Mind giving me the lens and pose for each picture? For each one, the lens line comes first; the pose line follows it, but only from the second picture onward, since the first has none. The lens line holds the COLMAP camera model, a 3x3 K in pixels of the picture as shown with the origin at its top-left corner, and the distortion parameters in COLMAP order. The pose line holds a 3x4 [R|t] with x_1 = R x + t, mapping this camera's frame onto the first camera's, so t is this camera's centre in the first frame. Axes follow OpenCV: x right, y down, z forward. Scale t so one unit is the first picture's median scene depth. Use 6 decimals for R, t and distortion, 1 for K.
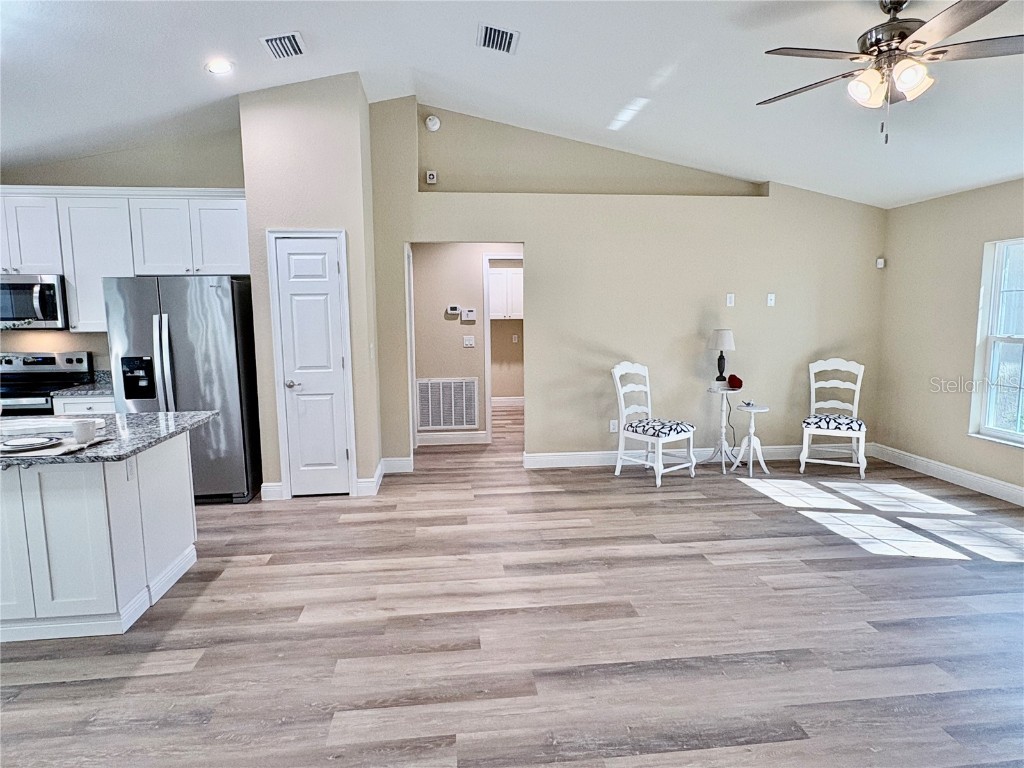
lens RADIAL K [[618.2, 0, 510.6], [0, 618.2, 386.6], [0, 0, 1]] dist [-0.000102, 0.002912]
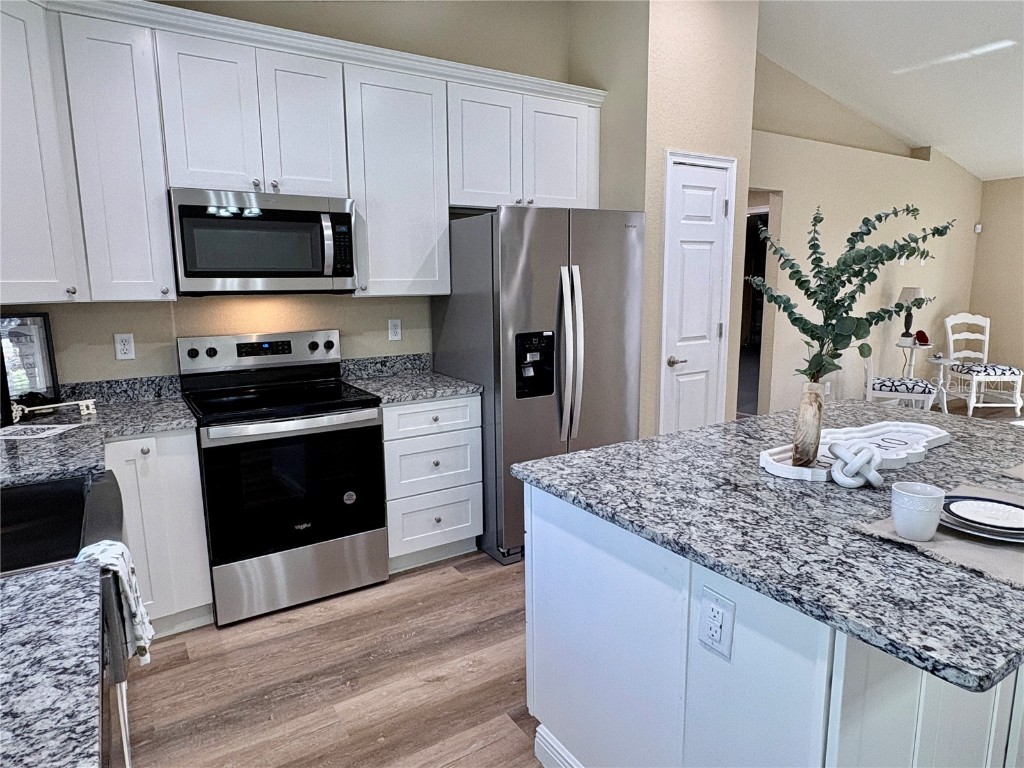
lens RADIAL K [[632.7, 0, 507.3], [0, 632.7, 385.0], [0, 0, 1]] dist [0.002624, 0.001470]
pose [[0.898929, -0.073563, 0.431874, -0.904942], [0.055006, 0.996952, 0.055321, -0.030506], [-0.434628, -0.025974, 0.900236, 0.405298]]
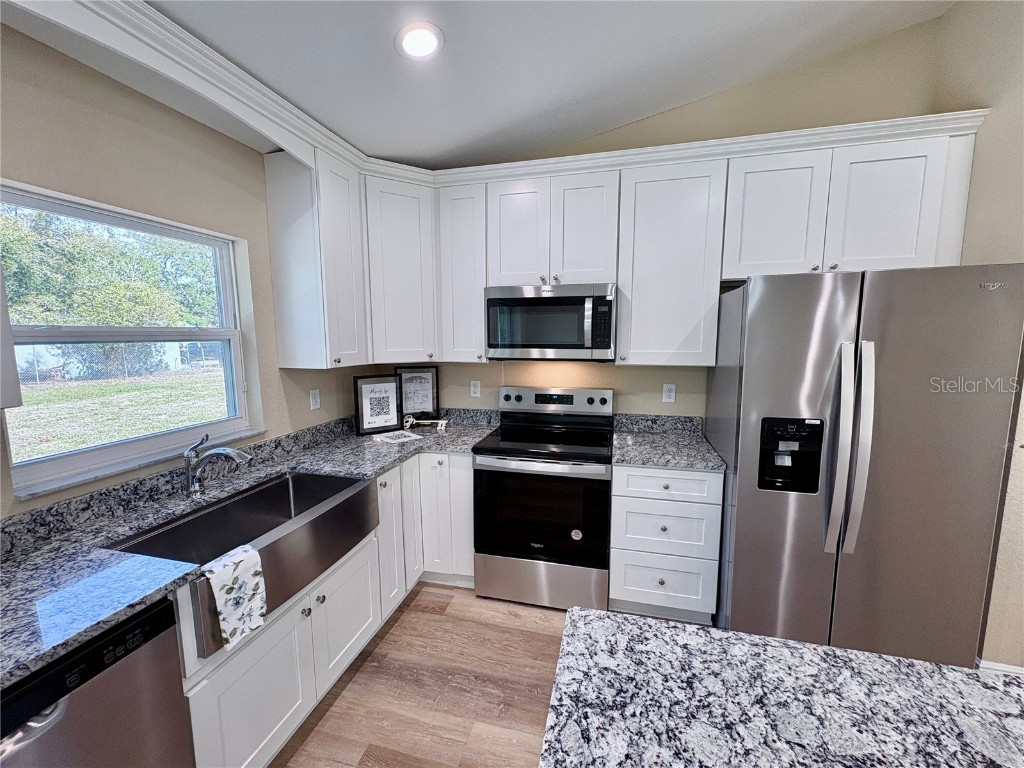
lens RADIAL K [[407.6, 0, 512.0], [0, 407.6, 384.0], [0, 0, 1]] dist [0.001283, 0.000122]
pose [[0.934540, 0.046317, -0.352832, -0.699533], [-0.045737, 0.998904, 0.009985, -0.069880], [0.352908, 0.006807, 0.935633, 0.555112]]
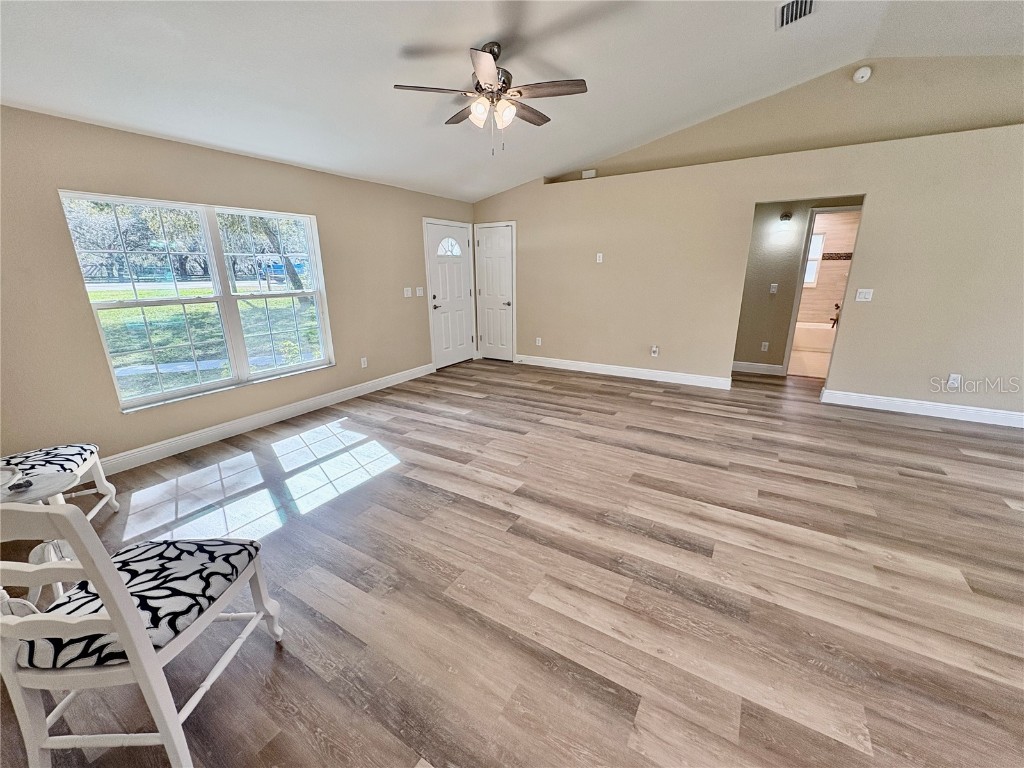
lens RADIAL K [[407.6, 0, 512.0], [0, 407.6, 384.0], [0, 0, 1]] dist [0.001283, 0.000122]
pose [[-0.789420, -0.150361, 0.595154, -0.073965], [0.092914, 0.929098, 0.357972, -0.136627], [-0.606781, 0.337888, -0.719478, 1.161964]]
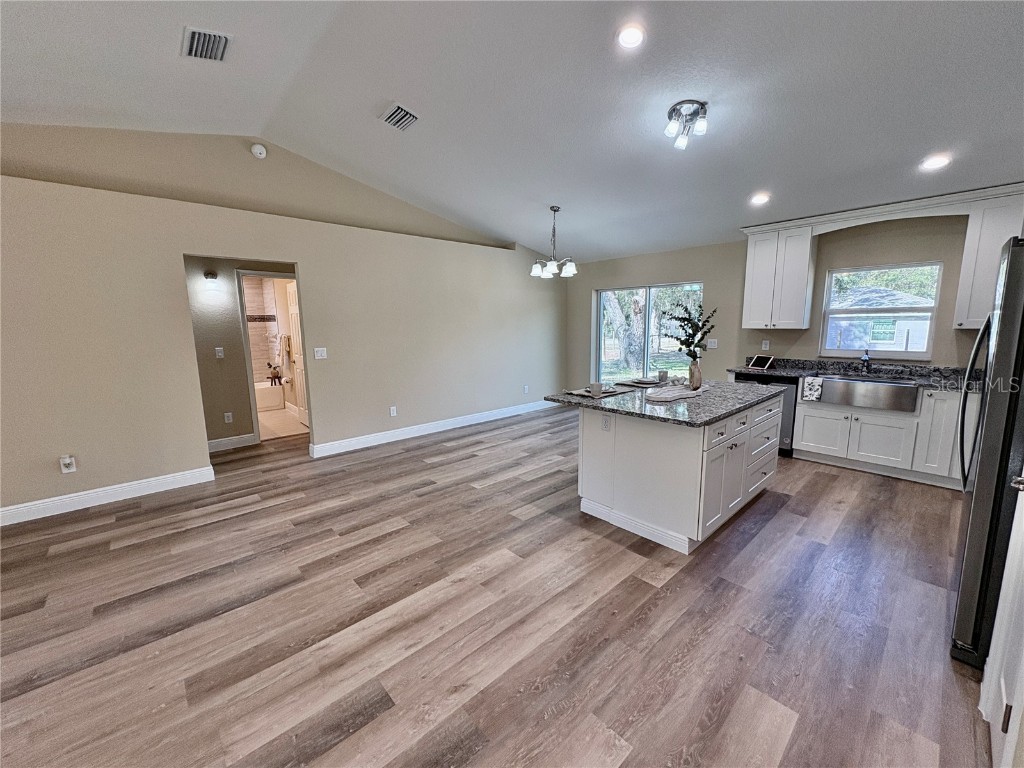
lens RADIAL K [[407.6, 0, 512.0], [0, 407.6, 384.0], [0, 0, 1]] dist [0.001283, 0.000122]
pose [[-0.806449, 0.109776, -0.581024, 0.079773], [-0.050855, 0.966099, 0.253115, -0.125137], [0.589113, 0.233672, -0.773527, 1.026928]]
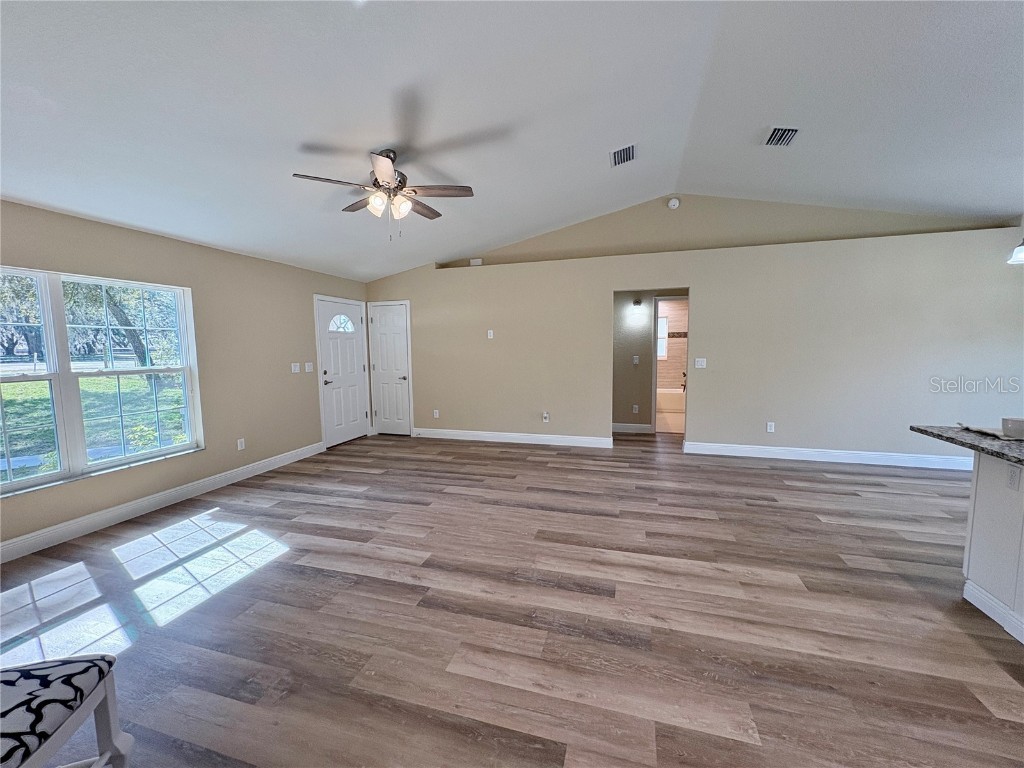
lens RADIAL K [[407.6, 0, 512.0], [0, 407.6, 384.0], [0, 0, 1]] dist [0.001283, 0.000122]
pose [[-0.921278, -0.014789, 0.388623, -0.081059], [0.068983, 0.977217, 0.200720, -0.130033], [-0.382738, 0.211728, -0.899268, 1.196792]]
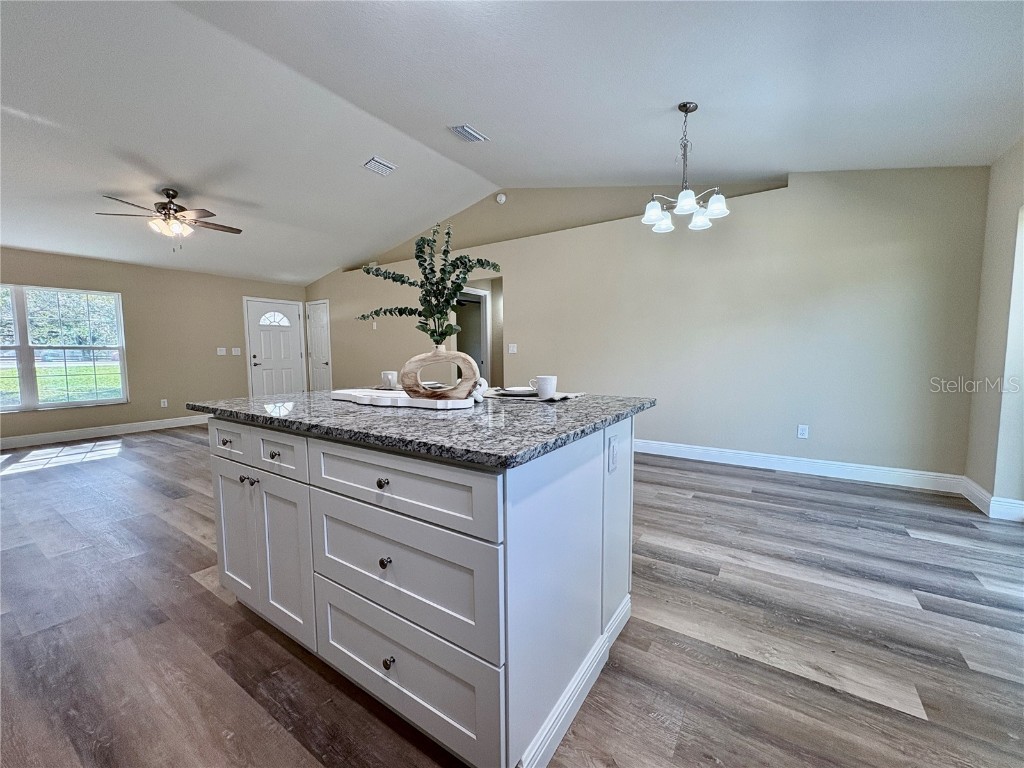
lens RADIAL K [[407.6, 0, 512.0], [0, 407.6, 384.0], [0, 0, 1]] dist [0.001283, 0.000122]
pose [[-0.765711, -0.033428, 0.642315, -0.854648], [0.095403, 0.981699, 0.164821, -0.020657], [-0.636070, 0.187484, -0.748509, 0.883058]]
